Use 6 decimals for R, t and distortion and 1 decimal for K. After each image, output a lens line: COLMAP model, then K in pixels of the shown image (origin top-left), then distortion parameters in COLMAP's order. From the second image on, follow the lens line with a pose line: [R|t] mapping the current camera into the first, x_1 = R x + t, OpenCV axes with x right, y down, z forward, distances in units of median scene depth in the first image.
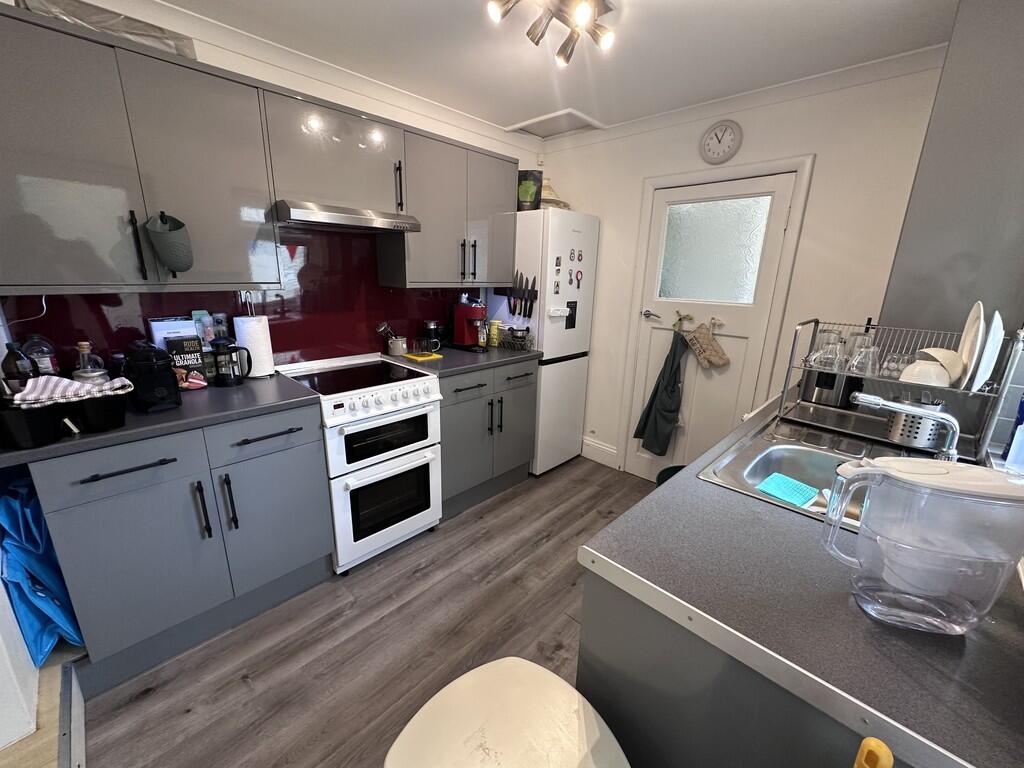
lens RADIAL K [[408.2, 0, 512.0], [0, 408.2, 384.0], [0, 0, 1]] dist [-0.002167, 0.000272]
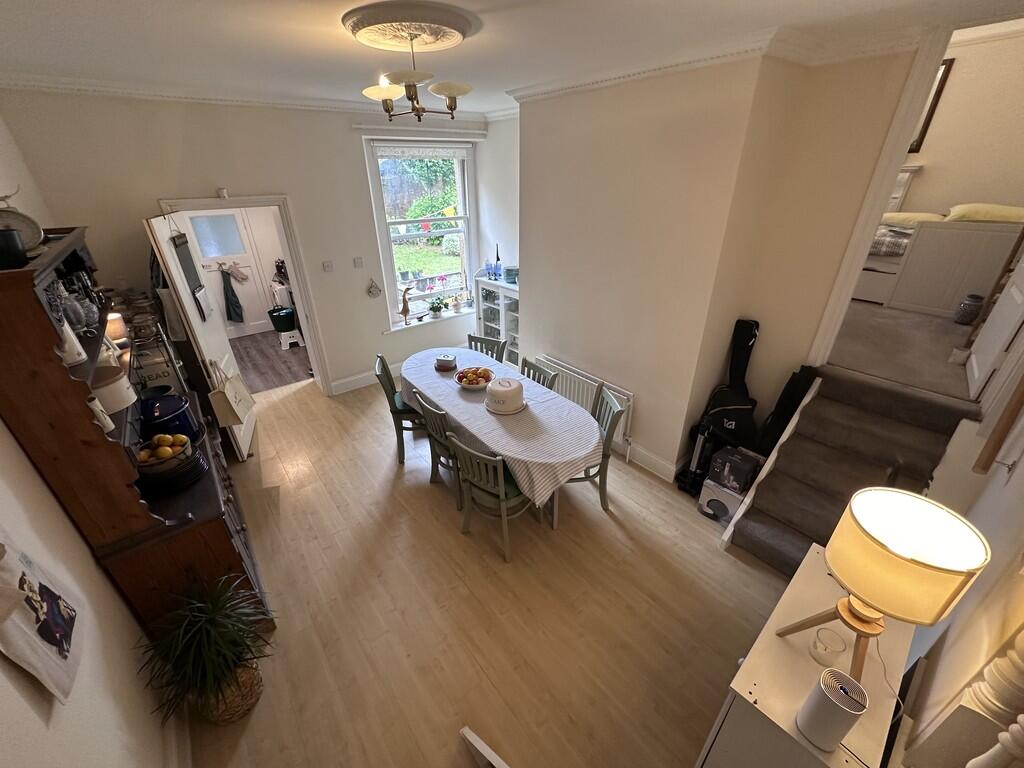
lens RADIAL K [[413.0, 0, 512.0], [0, 413.0, 384.0], [0, 0, 1]] dist [-0.000339, 0.000019]
pose [[0.131325, -0.478482, 0.868222, -1.855884], [0.276605, 0.858710, 0.431402, -0.133170], [-0.951968, 0.183501, 0.245120, -1.139471]]
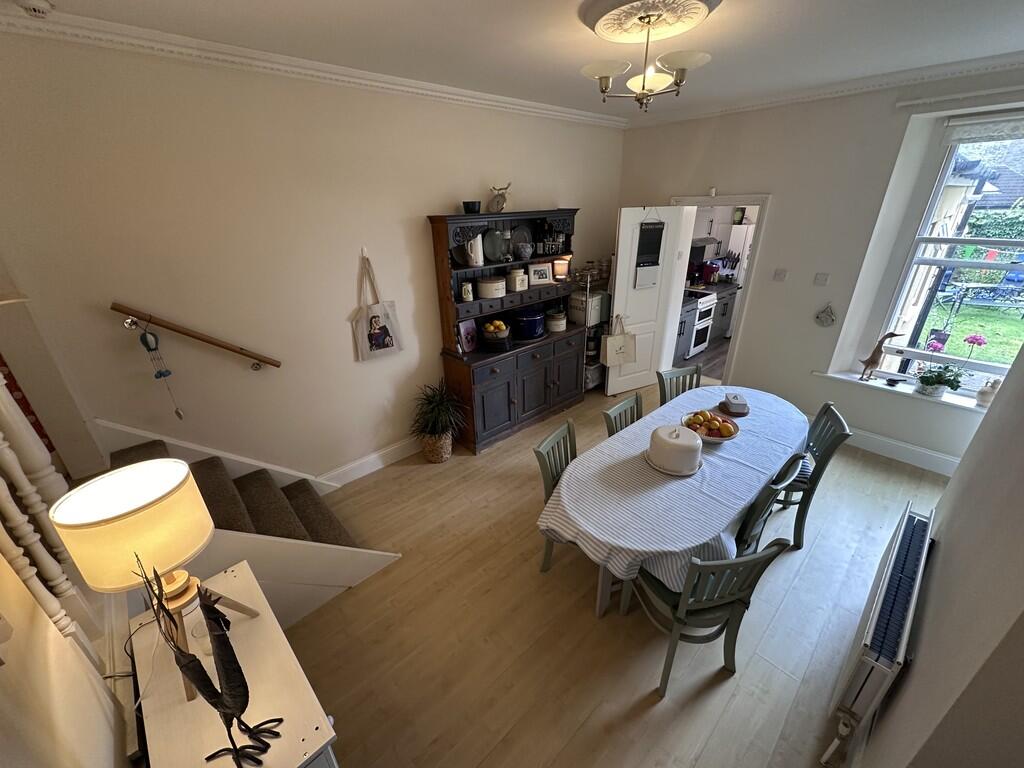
lens RADIAL K [[408.2, 0, 512.0], [0, 408.2, 384.0], [0, 0, 1]] dist [-0.002167, 0.000272]
pose [[0.997146, -0.014391, -0.074117, -1.169056], [0.025979, 0.987121, 0.157852, 0.097293], [0.070890, -0.159327, 0.984677, -1.686075]]
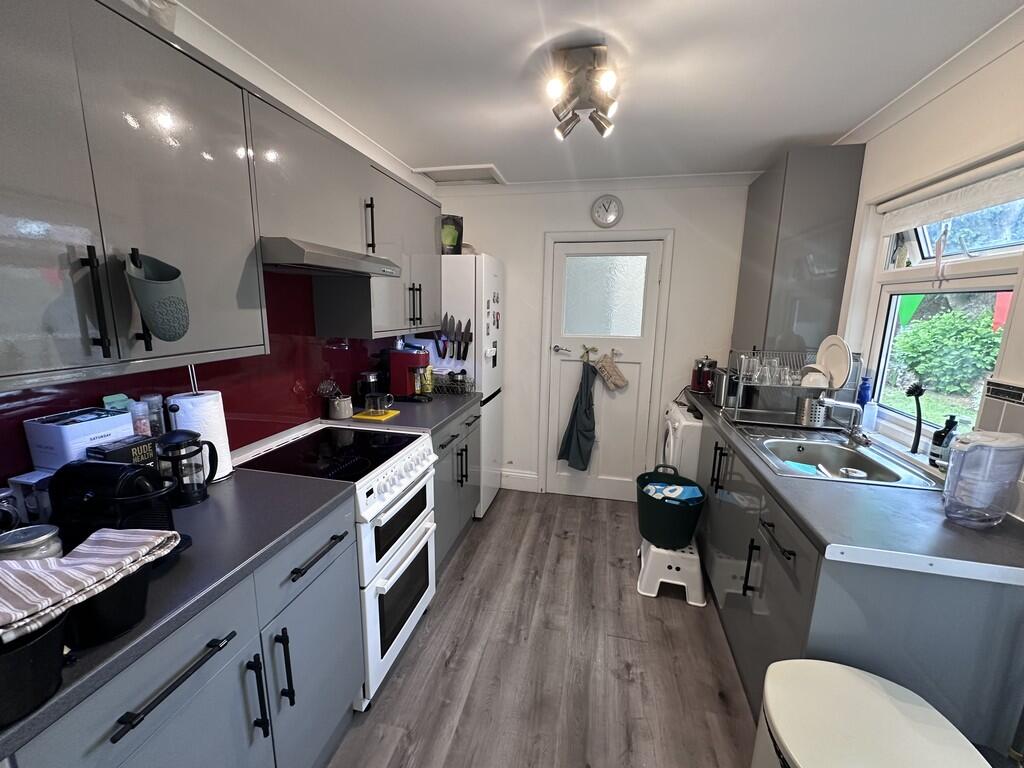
lens RADIAL K [[408.2, 0, 512.0], [0, 408.2, 384.0], [0, 0, 1]] dist [-0.002167, 0.000272]
pose [[0.853737, -0.108025, 0.509375, -0.389064], [0.142409, 0.989387, -0.028862, -0.063765], [-0.500851, 0.097180, 0.860060, 0.104013]]
